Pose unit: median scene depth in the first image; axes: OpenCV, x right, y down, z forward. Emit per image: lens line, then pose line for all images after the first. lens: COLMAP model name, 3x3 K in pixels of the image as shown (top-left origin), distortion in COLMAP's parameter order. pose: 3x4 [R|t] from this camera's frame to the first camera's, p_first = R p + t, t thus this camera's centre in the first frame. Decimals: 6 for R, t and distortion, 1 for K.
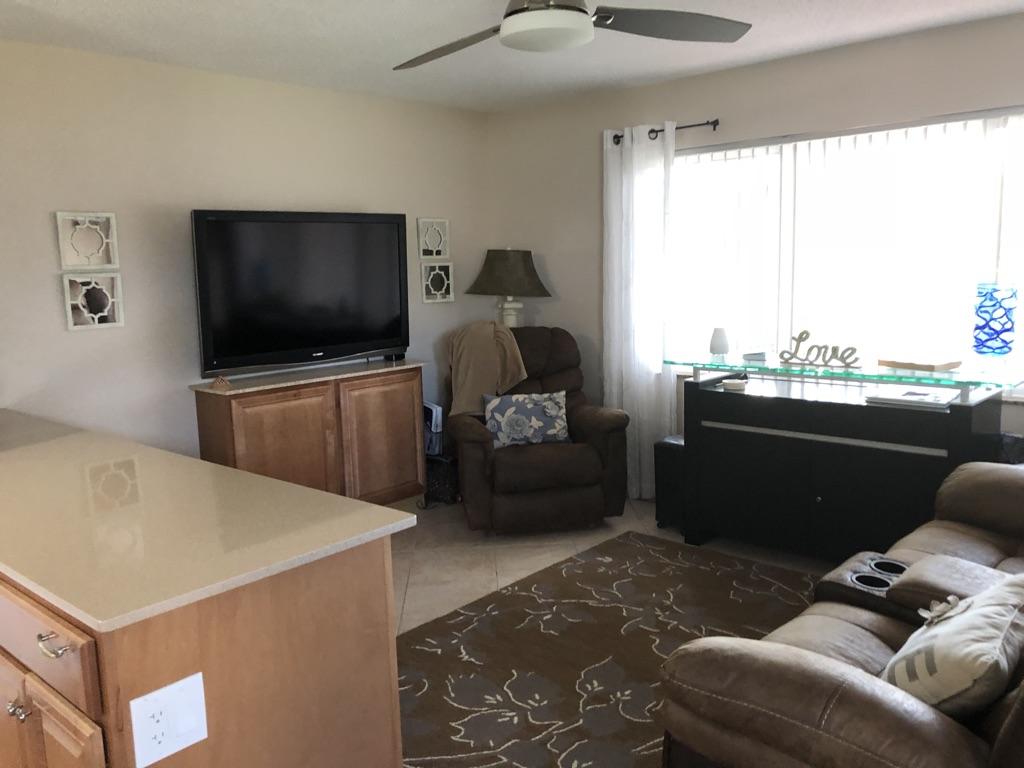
lens RADIAL K [[838.4, 0, 511.2], [0, 838.4, 381.1], [0, 0, 1]] dist [0.003860, 0.007985]
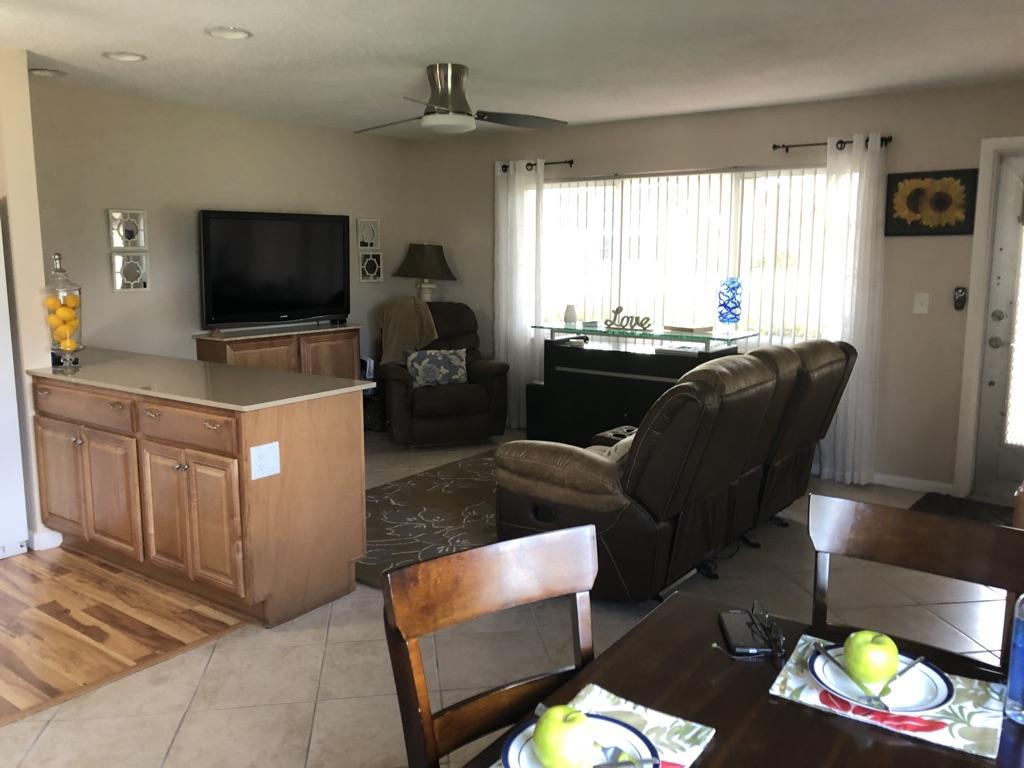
lens RADIAL K [[895.8, 0, 553.8], [0, 895.8, 381.3], [0, 0, 1]] dist [0.098486, -0.002174]
pose [[0.990612, 0.012262, 0.136150, 0.008616], [-0.013002, 0.999905, 0.004546, 0.065595], [-0.136082, -0.006273, 0.990678, -0.560870]]
